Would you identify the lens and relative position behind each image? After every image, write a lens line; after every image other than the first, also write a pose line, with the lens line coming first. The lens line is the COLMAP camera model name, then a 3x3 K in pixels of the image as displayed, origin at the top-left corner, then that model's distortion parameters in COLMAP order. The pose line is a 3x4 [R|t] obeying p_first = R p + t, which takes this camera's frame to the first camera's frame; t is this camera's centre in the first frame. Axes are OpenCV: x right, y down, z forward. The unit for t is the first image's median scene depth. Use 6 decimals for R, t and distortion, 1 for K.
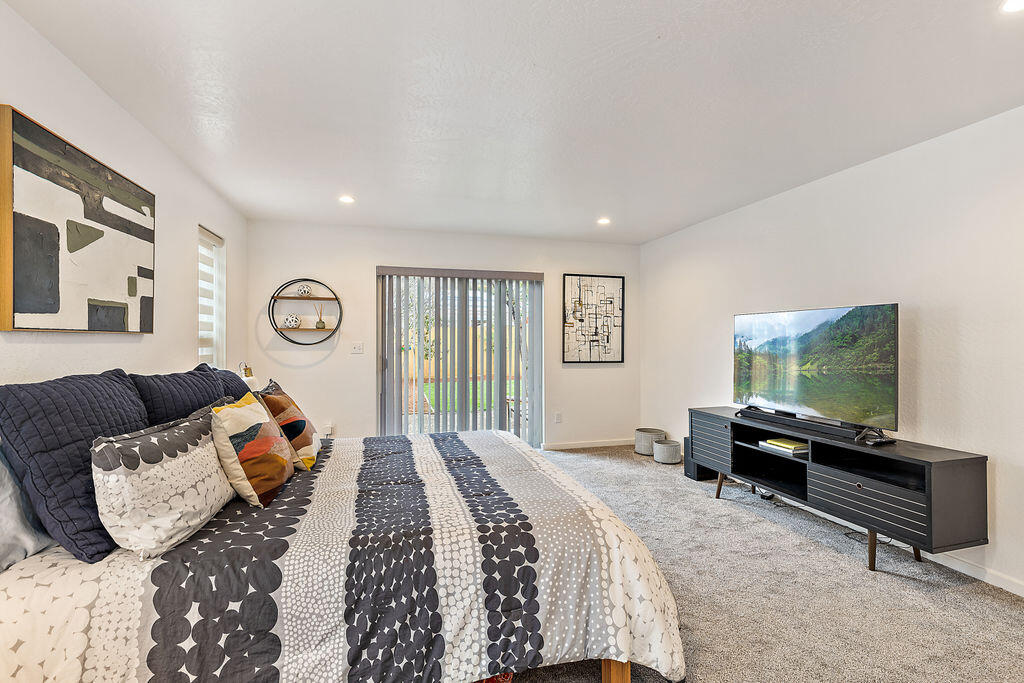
lens RADIAL K [[470.6, 0, 516.3], [0, 470.6, 337.0], [0, 0, 1]] dist [0.014941, 0.000028]
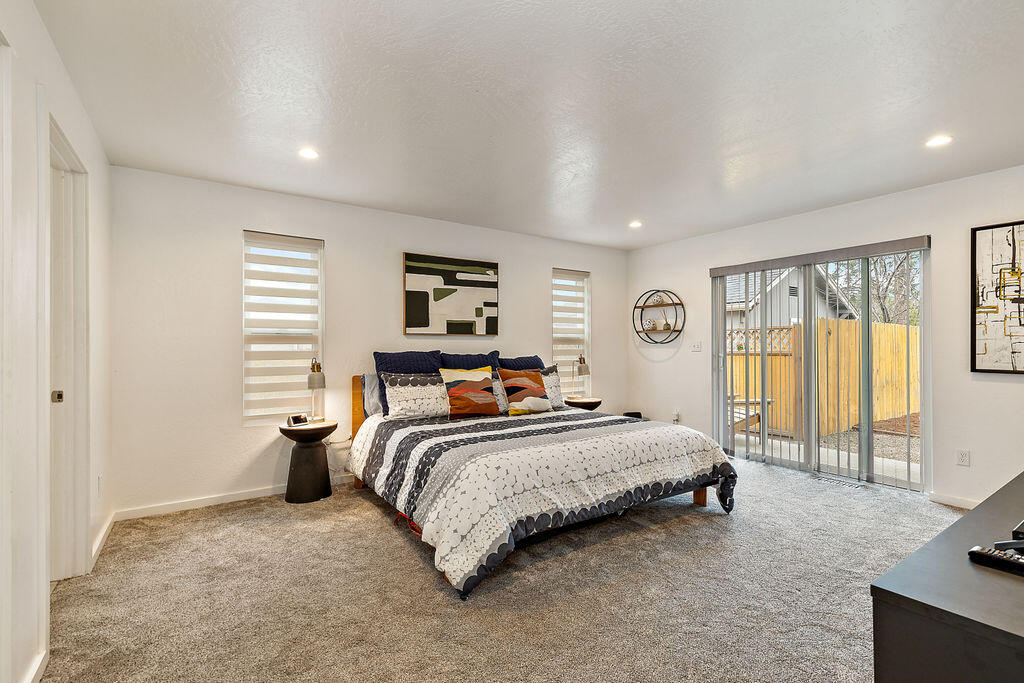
lens RADIAL K [[470.6, 0, 519.5], [0, 470.6, 343.1], [0, 0, 1]] dist [0.014941, 0.000028]
pose [[0.312457, -0.007240, -0.949904, 1.150712], [0.006409, 0.999964, -0.005514, 0.037582], [0.949910, -0.004365, 0.312492, 0.530736]]
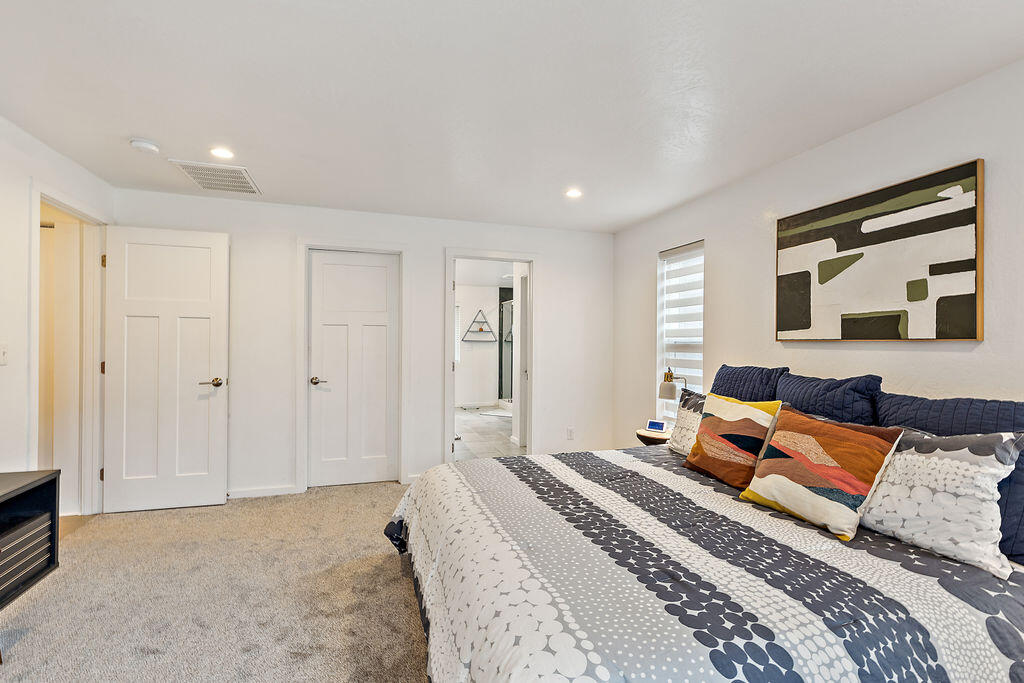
lens RADIAL K [[470.6, 0, 512.4], [0, 470.6, 344.4], [0, 0, 1]] dist [0.014941, 0.000028]
pose [[-0.999416, -0.010544, -0.032509, 0.009215], [-0.010414, 0.999937, -0.004156, 0.010905], [0.032551, -0.003815, -0.999463, 1.886954]]
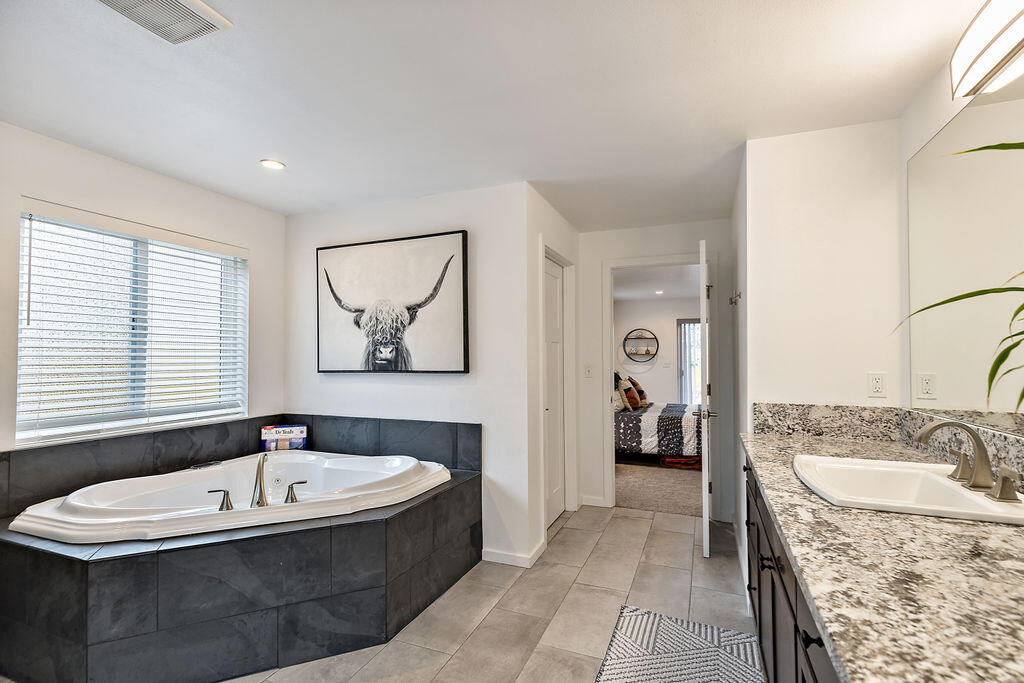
lens RADIAL K [[470.6, 0, 509.9], [0, 470.6, 346.1], [0, 0, 1]] dist [0.014941, 0.000028]
pose [[0.783960, -0.016407, -0.620594, 0.653781], [0.004419, 0.999773, -0.020849, -0.023043], [0.620795, 0.013602, 0.783855, -1.652932]]
